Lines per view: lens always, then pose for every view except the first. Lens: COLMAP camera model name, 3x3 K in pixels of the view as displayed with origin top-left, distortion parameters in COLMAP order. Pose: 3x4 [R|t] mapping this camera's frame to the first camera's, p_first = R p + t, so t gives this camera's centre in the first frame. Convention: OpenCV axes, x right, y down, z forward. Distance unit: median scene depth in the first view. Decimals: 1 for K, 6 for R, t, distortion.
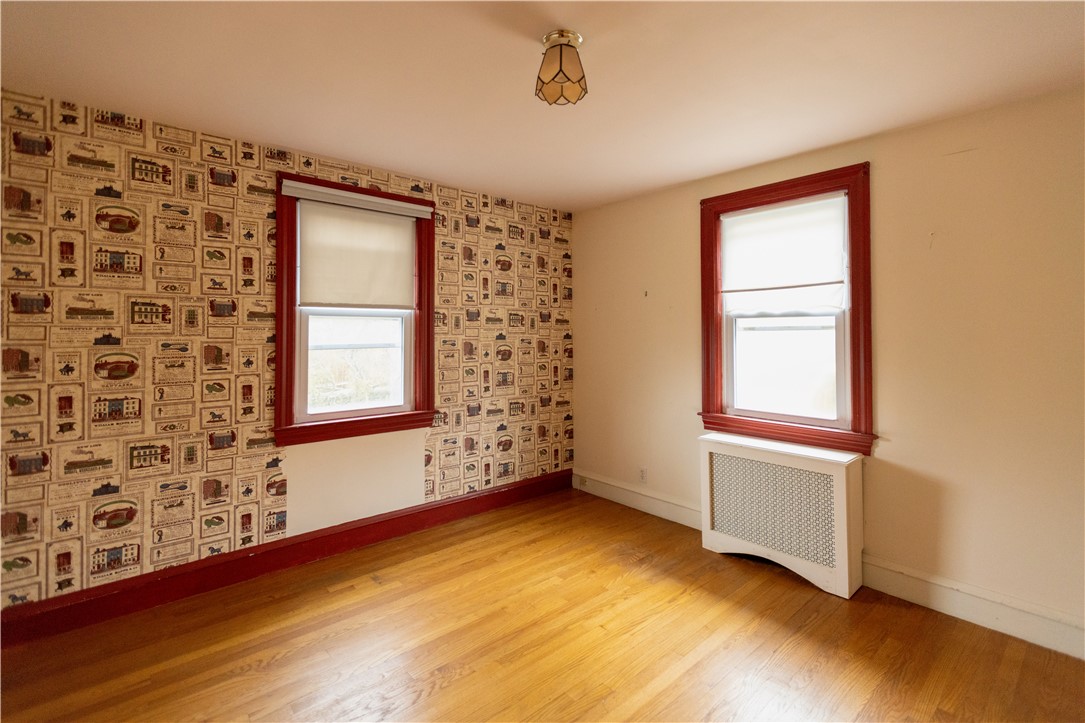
lens RADIAL K [[497.2, 0, 553.7], [0, 497.2, 331.6], [0, 0, 1]] dist [0.001569, -0.000169]
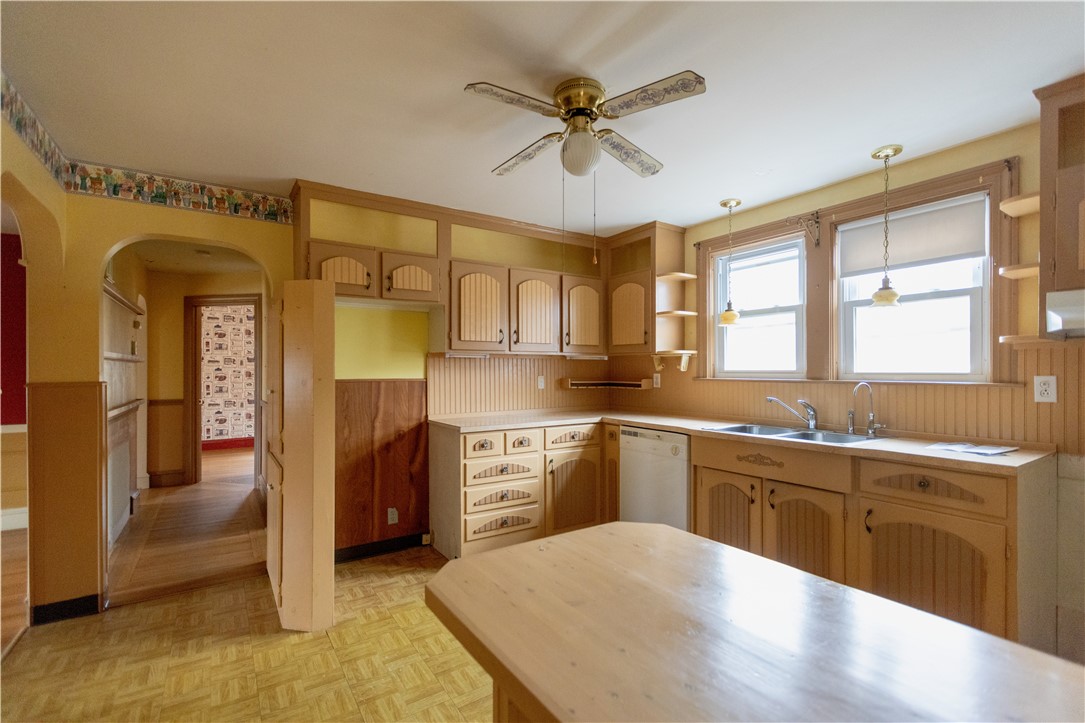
lens RADIAL K [[497.2, 0, 562.1], [0, 497.2, 374.2], [0, 0, 1]] dist [0.001569, -0.000169]
pose [[0.992306, 0.000502, -0.123805, 1.871899], [0.001826, 0.999824, 0.018690, -0.009568], [0.123793, -0.018772, 0.992131, -2.101347]]
